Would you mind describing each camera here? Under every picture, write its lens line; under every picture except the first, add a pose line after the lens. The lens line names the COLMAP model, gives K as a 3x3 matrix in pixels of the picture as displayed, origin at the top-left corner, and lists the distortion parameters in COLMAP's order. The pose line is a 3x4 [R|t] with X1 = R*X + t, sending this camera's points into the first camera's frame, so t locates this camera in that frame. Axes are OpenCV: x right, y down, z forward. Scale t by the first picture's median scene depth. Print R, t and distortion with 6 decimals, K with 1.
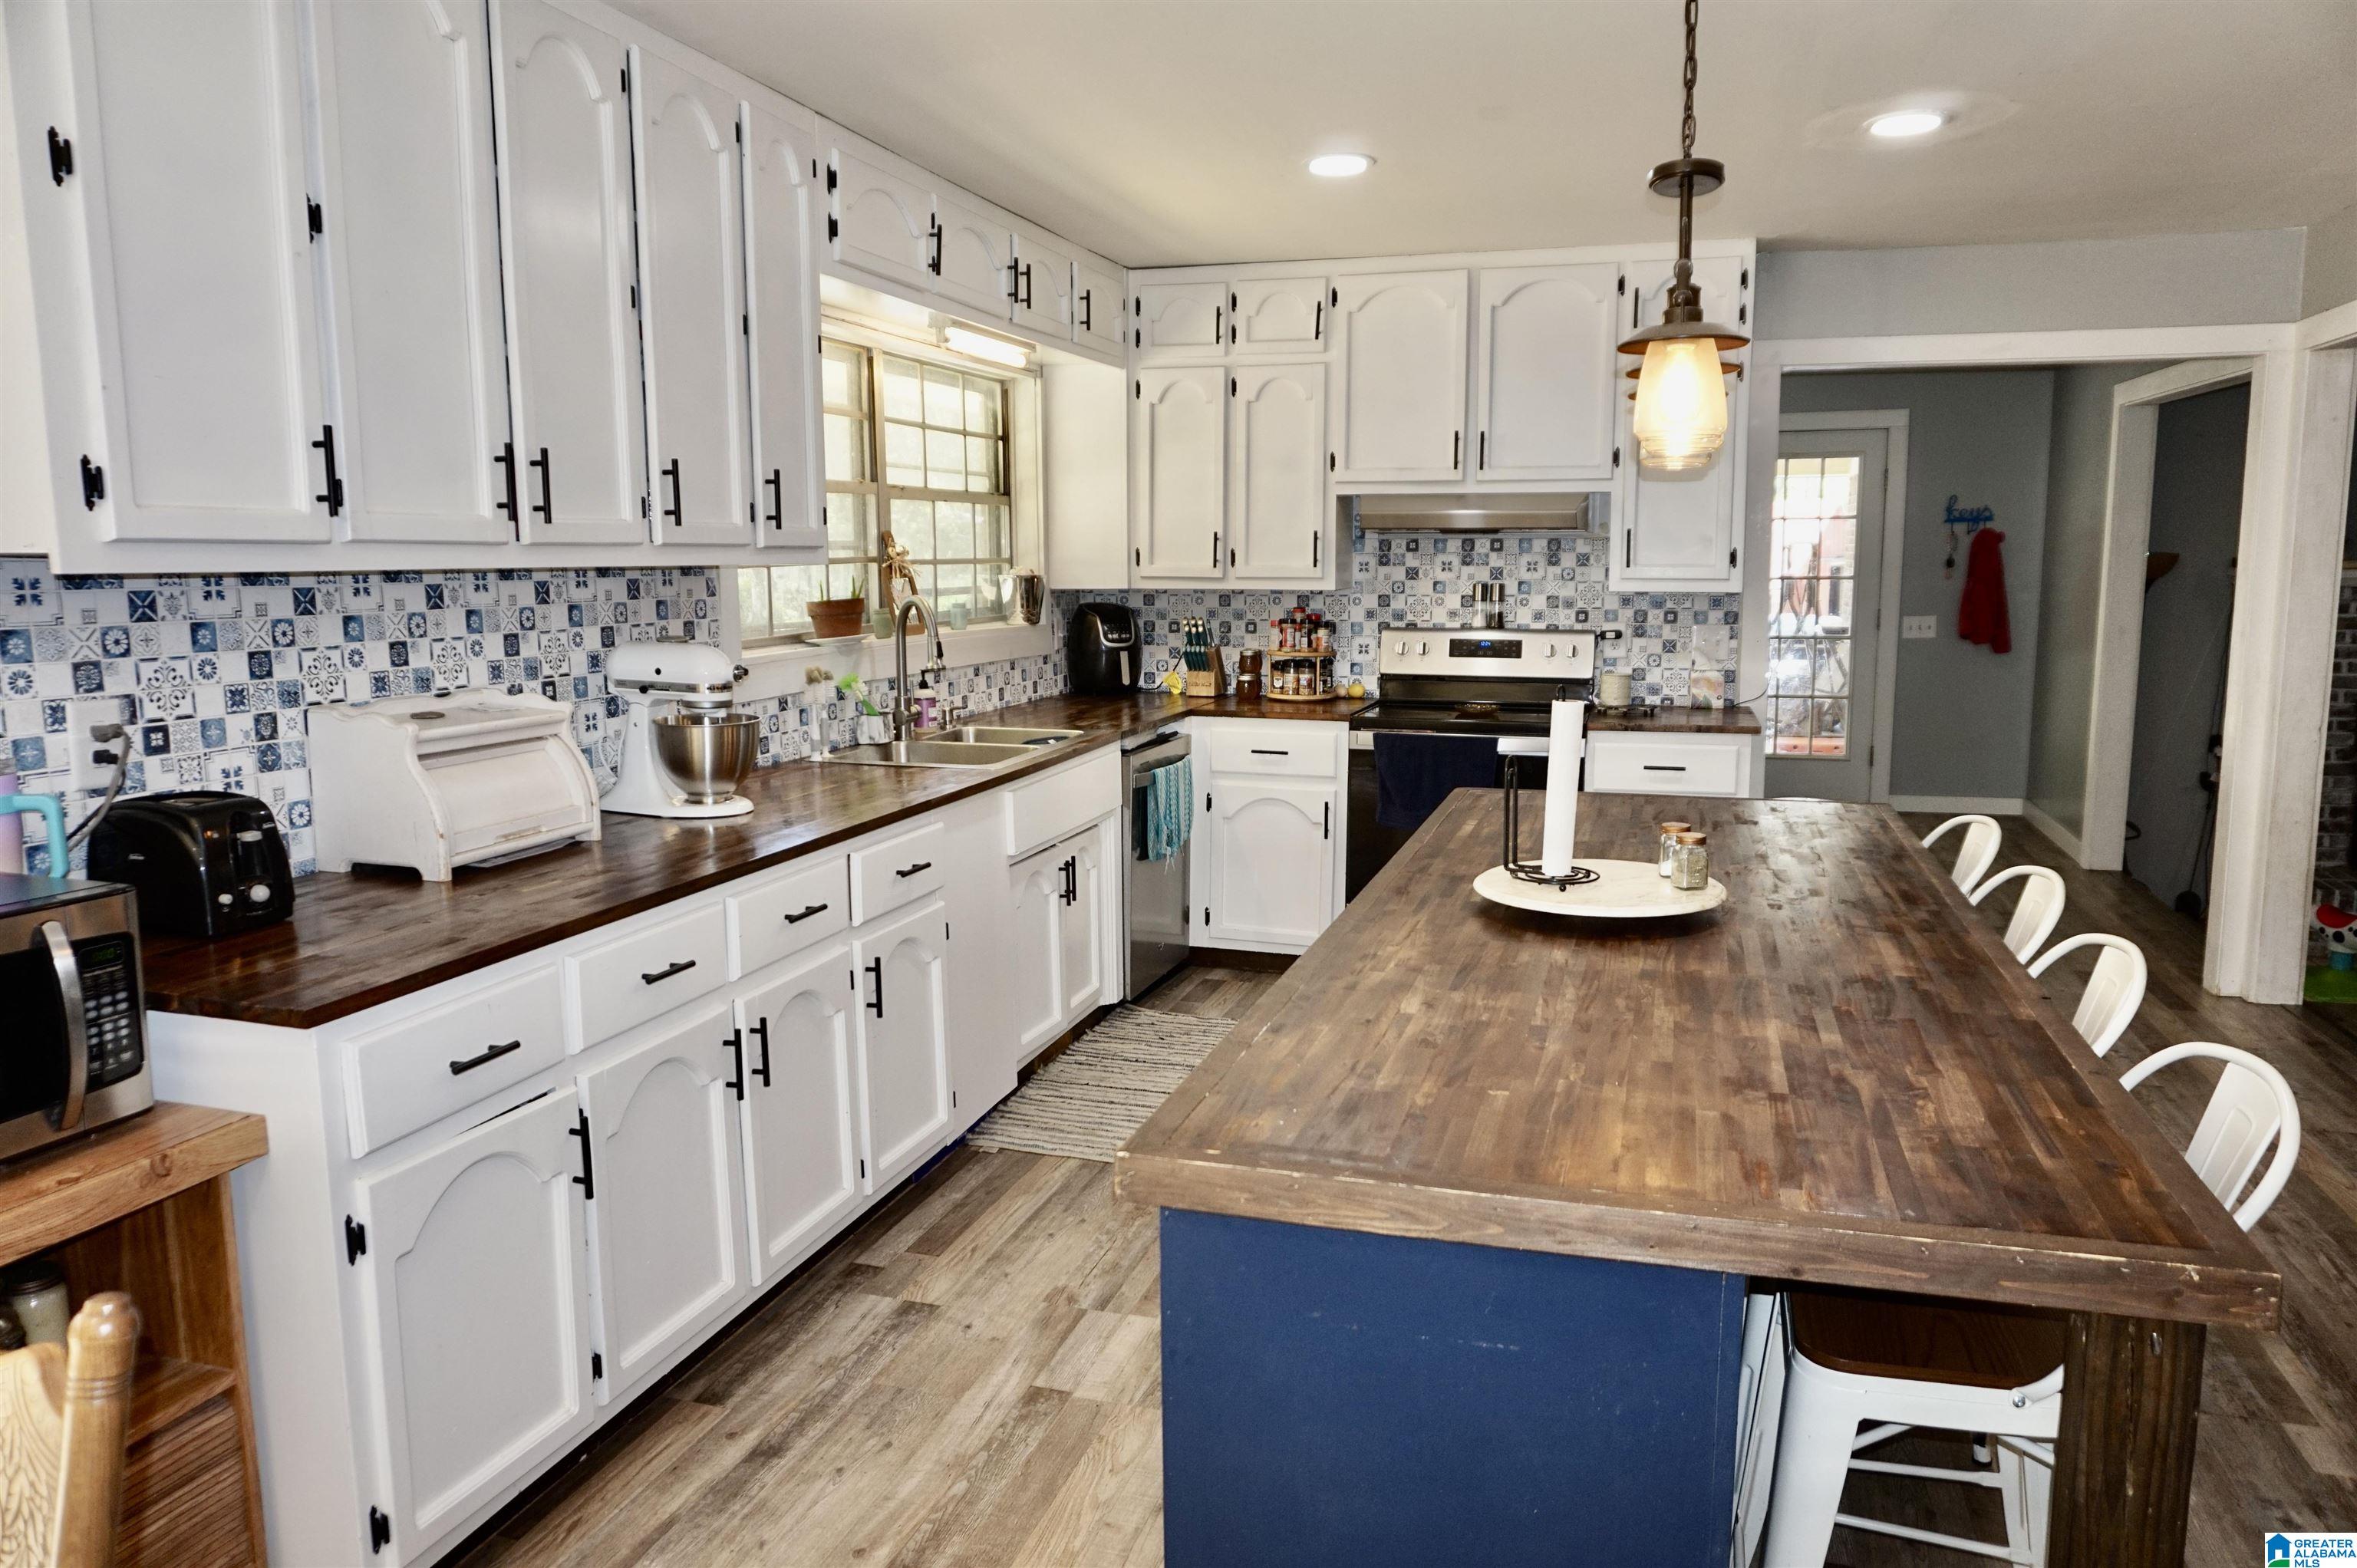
lens RADIAL K [[1599.7, 0, 1178.5], [0, 1599.7, 784.0], [0, 0, 1]] dist [-0.042556, 0.036549]
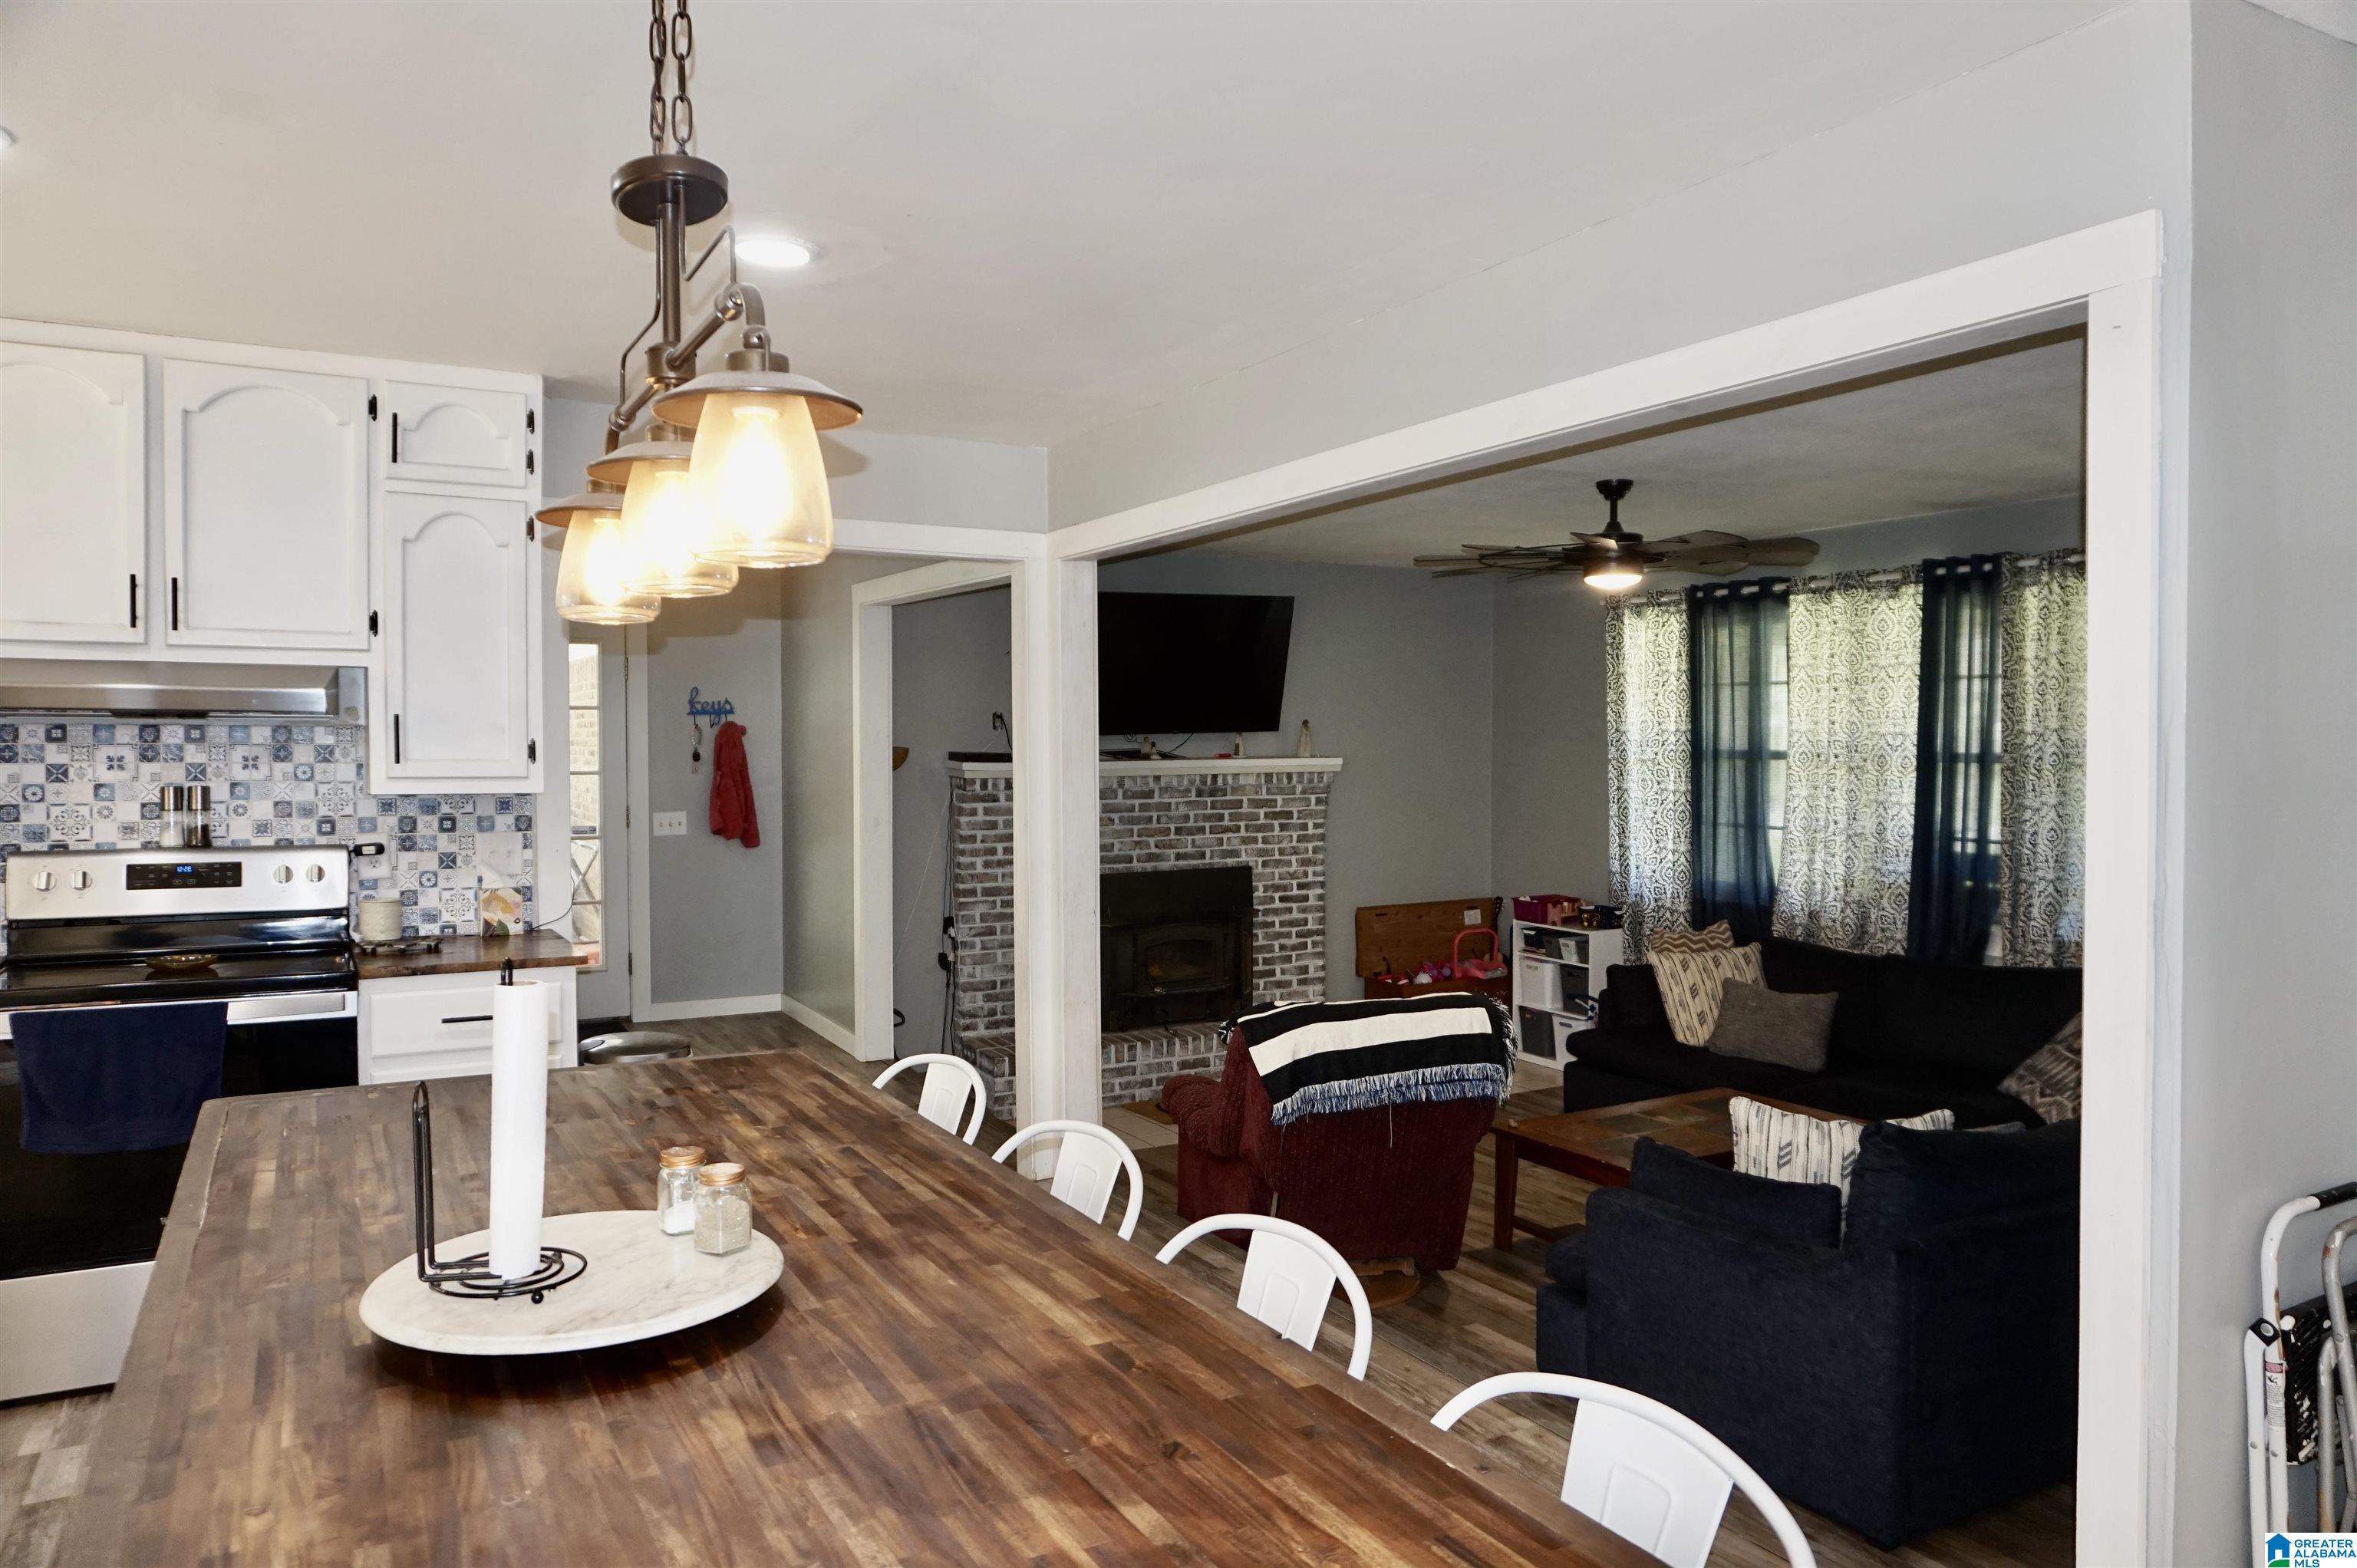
lens RADIAL K [[1599.7, 0, 1178.5], [0, 1599.7, 784.0], [0, 0, 1]] dist [-0.042556, 0.036549]
pose [[0.696846, -0.011198, 0.717133, -0.007468], [0.097619, 0.992054, -0.079366, -0.025393], [-0.710546, 0.125311, 0.692403, 0.181046]]
